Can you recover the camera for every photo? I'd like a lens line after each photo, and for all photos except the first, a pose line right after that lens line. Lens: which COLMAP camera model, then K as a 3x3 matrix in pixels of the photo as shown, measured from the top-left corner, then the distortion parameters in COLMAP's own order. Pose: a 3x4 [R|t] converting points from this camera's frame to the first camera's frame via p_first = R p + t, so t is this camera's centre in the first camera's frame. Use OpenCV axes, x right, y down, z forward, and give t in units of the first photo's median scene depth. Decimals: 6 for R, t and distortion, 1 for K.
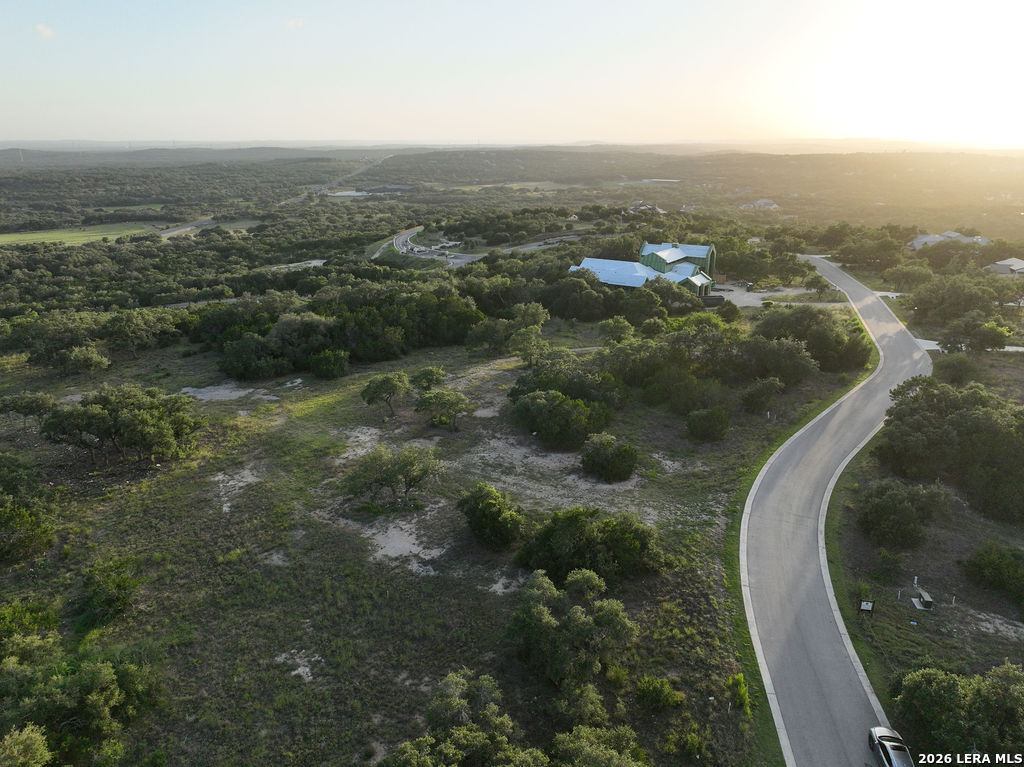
lens RADIAL K [[719.7, 0, 512.0], [0, 719.7, 383.5], [0, 0, 1]] dist [0.007791, 0.008062]
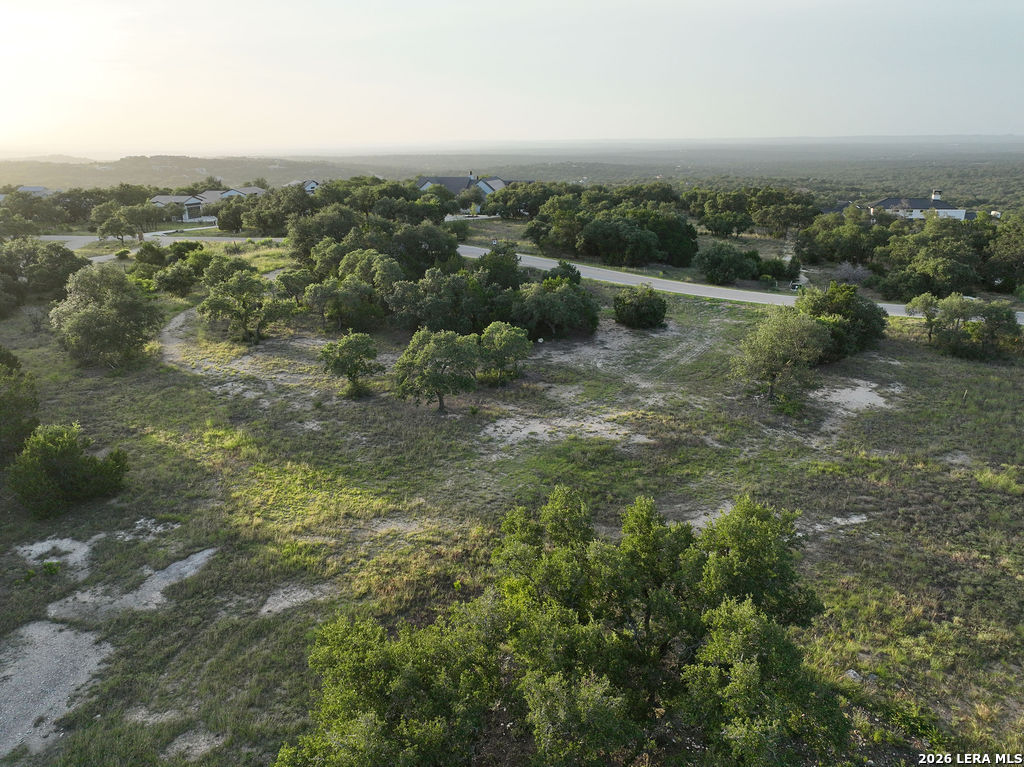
lens RADIAL K [[719.7, 0, 512.0], [0, 719.7, 383.5], [0, 0, 1]] dist [0.007791, 0.008062]
pose [[0.057384, -0.315956, 0.947037, -0.804393], [0.327475, 0.902073, 0.281112, -0.130493], [-0.943116, 0.293999, 0.155233, 1.037319]]
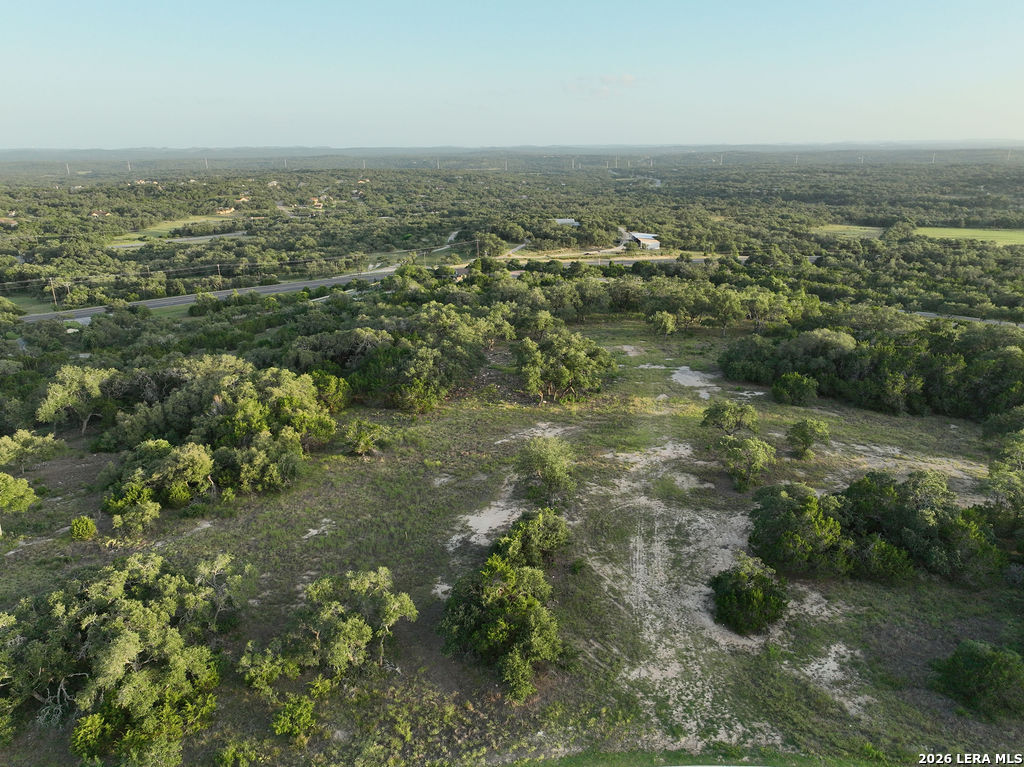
lens RADIAL K [[719.7, 0, 512.0], [0, 719.7, 383.5], [0, 0, 1]] dist [0.007791, 0.008062]
pose [[0.327466, 0.300301, -0.895871, 0.616378], [-0.296374, 0.932944, 0.204395, -0.159839], [0.897178, 0.198581, 0.394509, 0.480477]]
